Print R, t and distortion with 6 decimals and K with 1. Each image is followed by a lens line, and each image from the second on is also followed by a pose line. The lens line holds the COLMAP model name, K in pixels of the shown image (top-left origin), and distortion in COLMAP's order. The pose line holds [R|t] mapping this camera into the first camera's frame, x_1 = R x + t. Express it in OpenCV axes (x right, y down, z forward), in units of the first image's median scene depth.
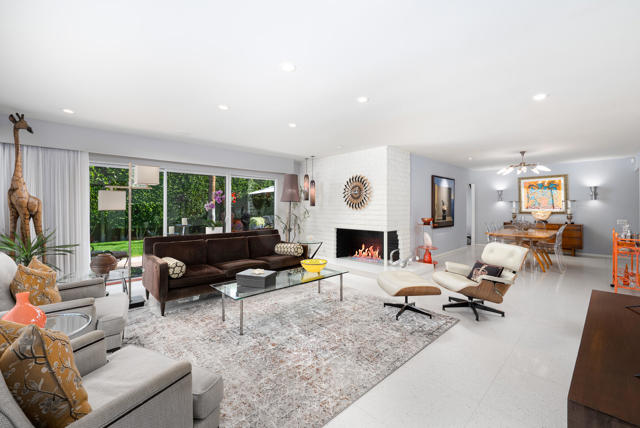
lens RADIAL K [[265.1, 0, 316.7], [0, 265.1, 208.0], [0, 0, 1]] dist [0.007272, 0.000376]
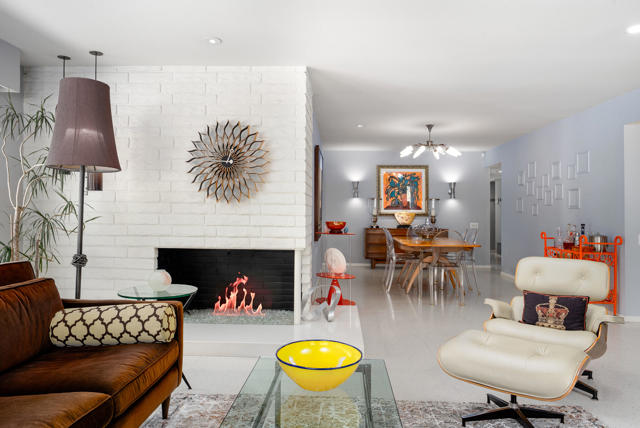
lens RADIAL K [[440.6, 0, 315.9], [0, 440.6, 211.3], [0, 0, 1]] dist [0.023426, -0.004268]
pose [[0.713366, 0.012095, 0.700687, -0.238254], [-0.011610, 0.999918, -0.005439, 0.022593], [-0.700696, -0.004255, 0.713448, 0.385498]]
